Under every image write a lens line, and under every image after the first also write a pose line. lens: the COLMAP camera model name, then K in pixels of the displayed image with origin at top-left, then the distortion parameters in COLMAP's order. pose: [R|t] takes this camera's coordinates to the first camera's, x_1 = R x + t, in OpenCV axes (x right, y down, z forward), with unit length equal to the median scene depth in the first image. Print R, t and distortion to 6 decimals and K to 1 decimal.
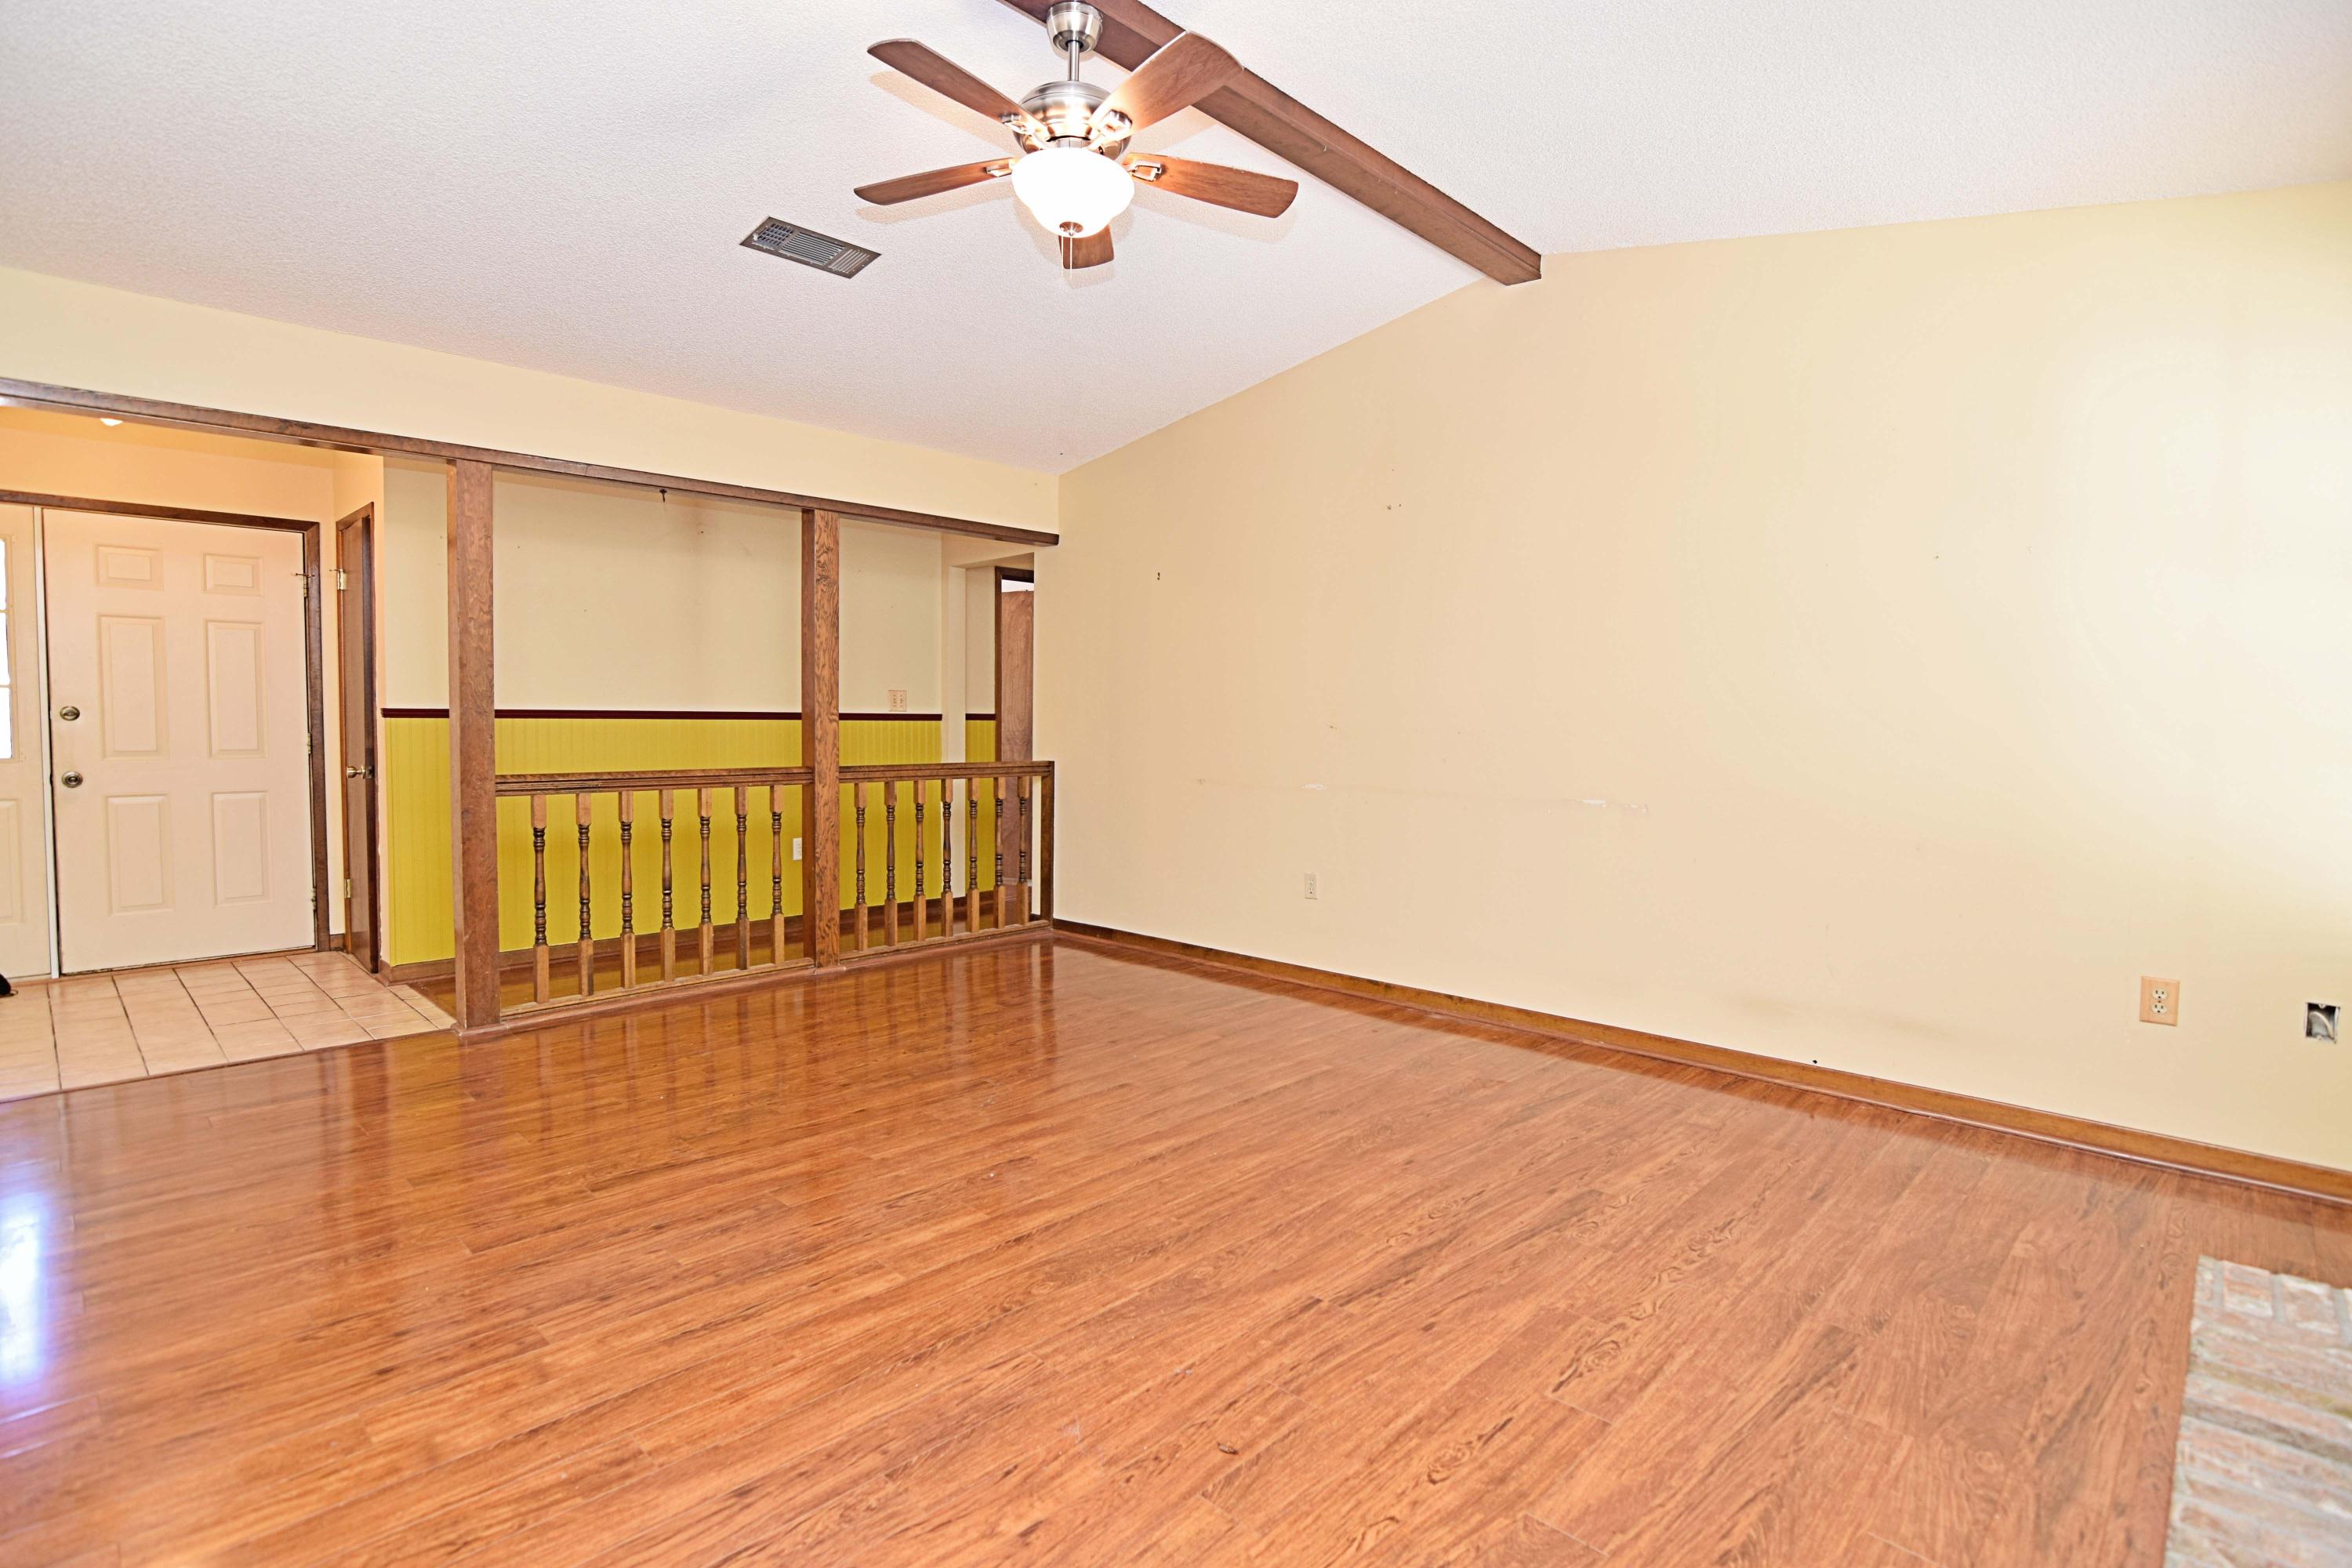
lens RADIAL K [[1144.5, 0, 1173.5], [0, 1144.5, 785.4], [0, 0, 1]] dist [-0.024815, 0.001430]
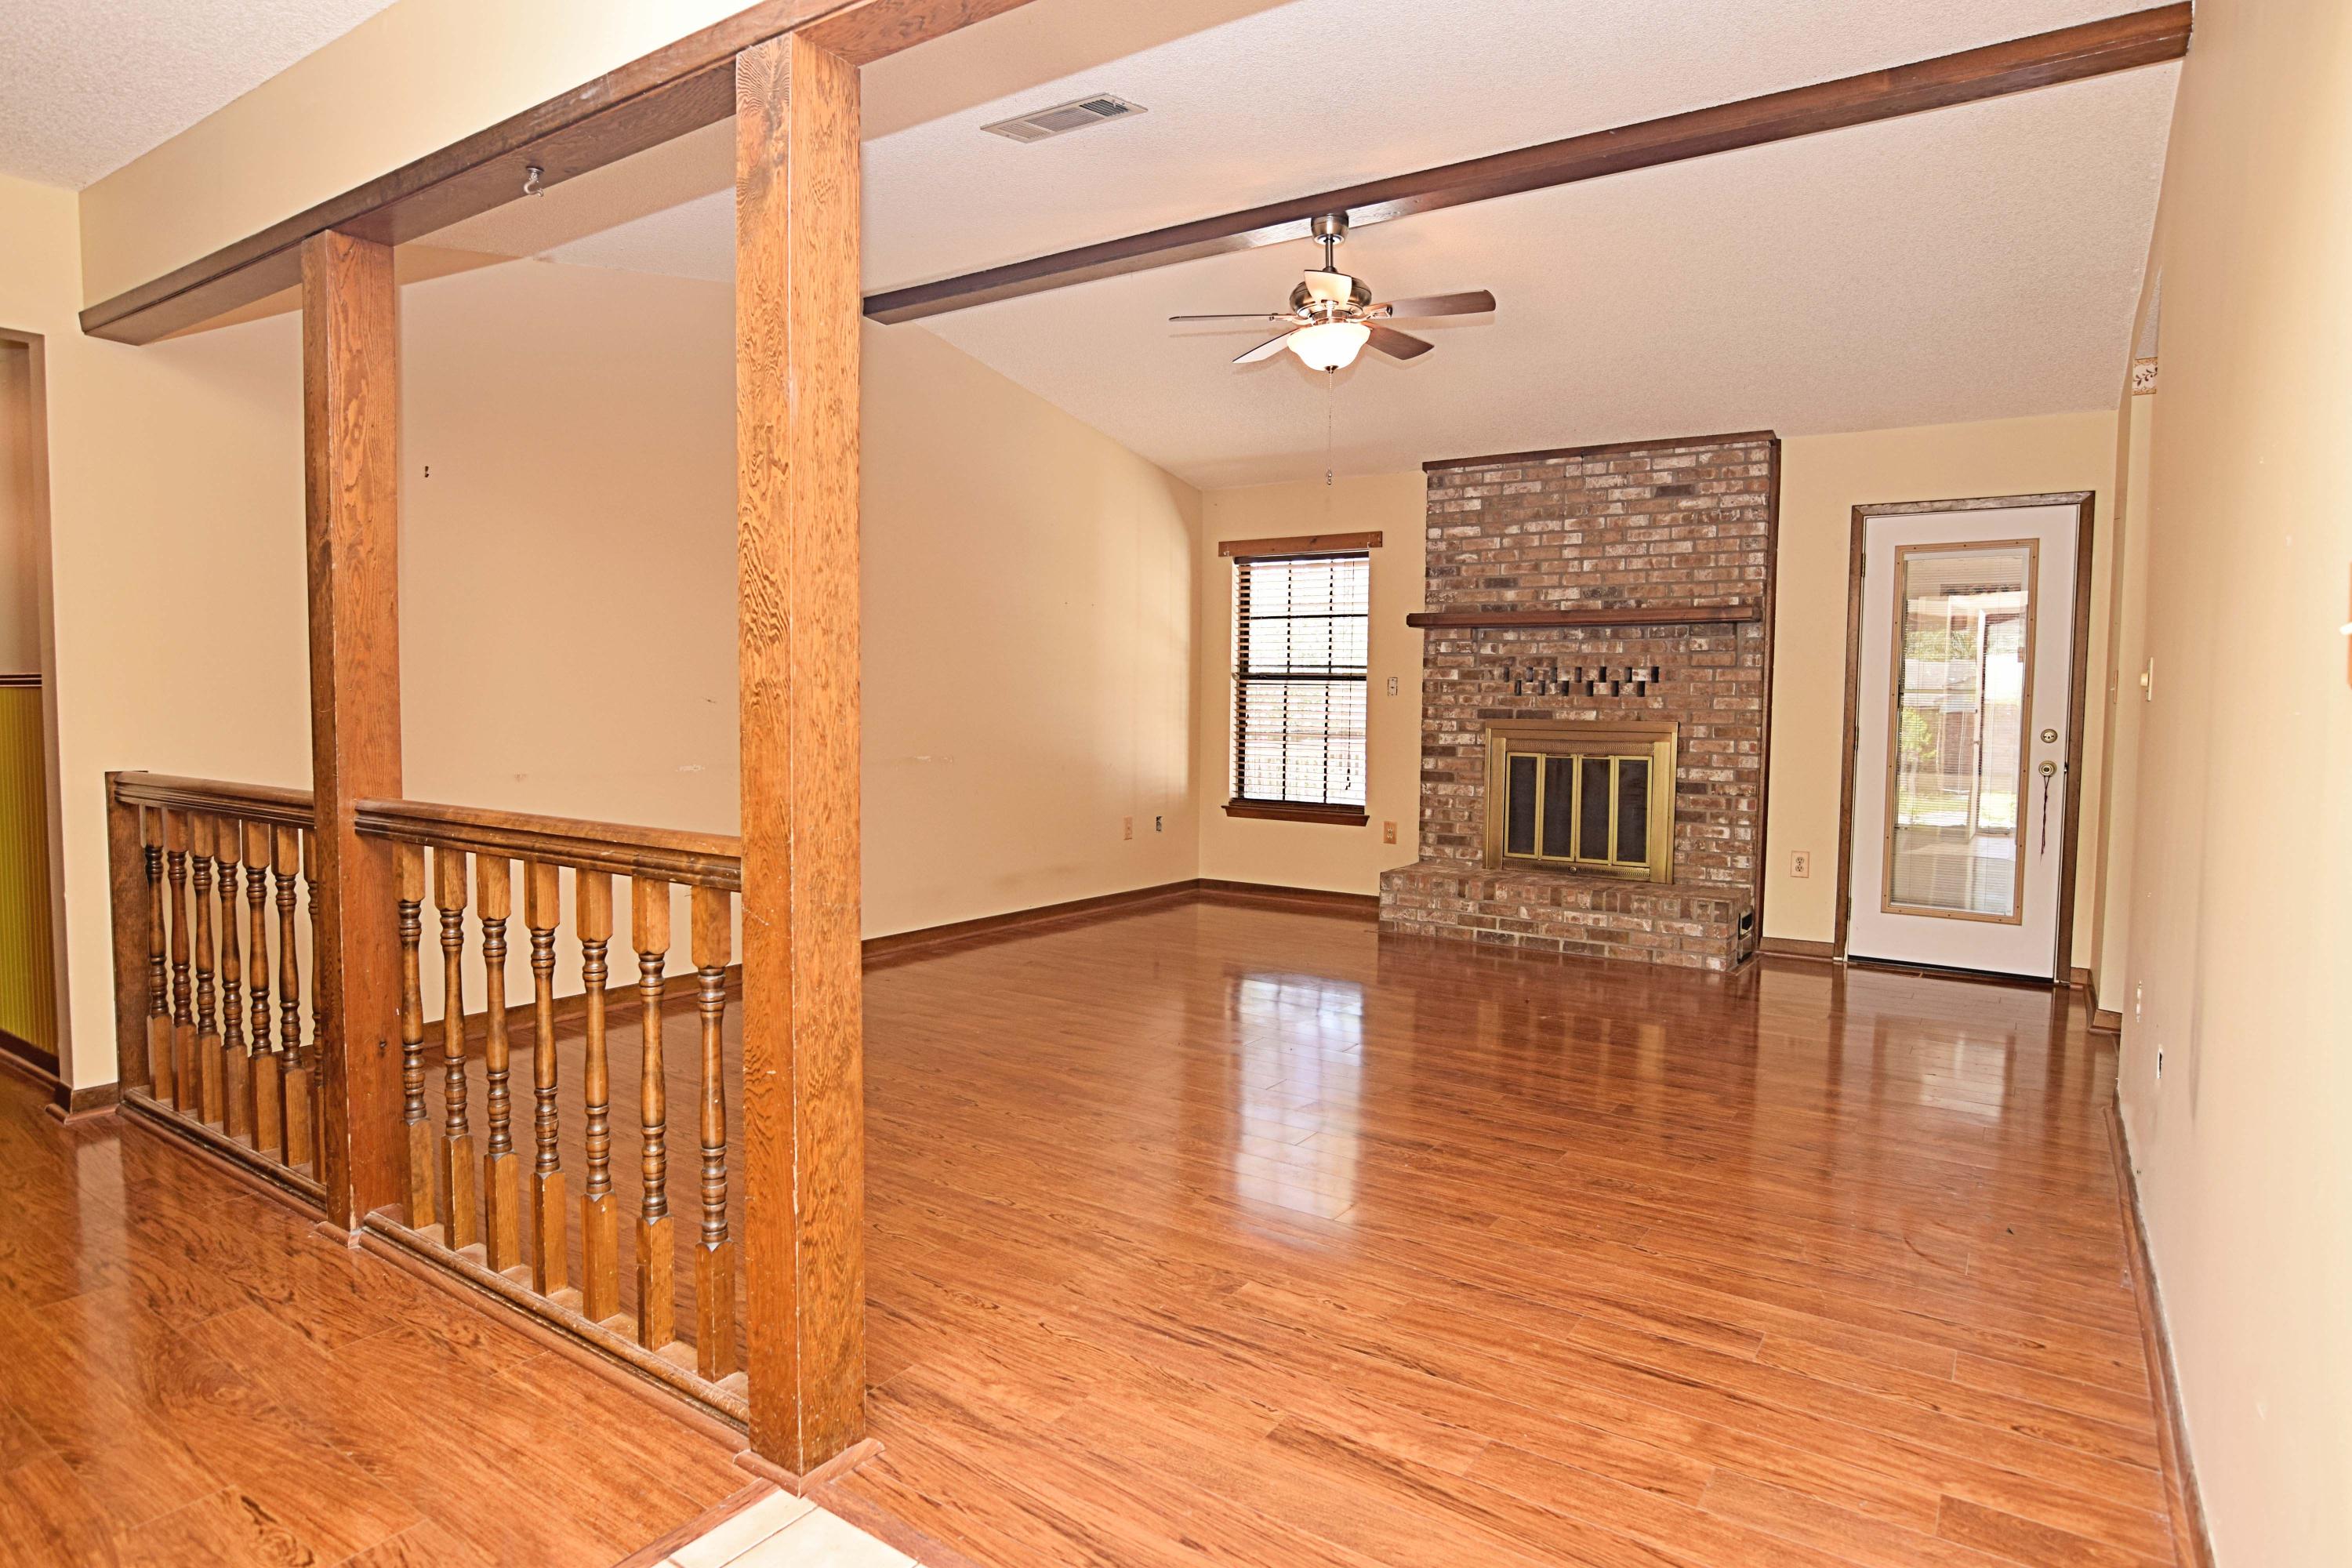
lens RADIAL K [[1283.9, 0, 1175.2], [0, 1283.9, 781.0], [0, 0, 1]] dist [-0.000710, -0.000099]
pose [[-0.174237, -0.073786, 0.981935, -1.571353], [0.027891, 0.996419, 0.079823, -0.094400], [-0.984309, 0.041295, -0.171555, 1.365267]]
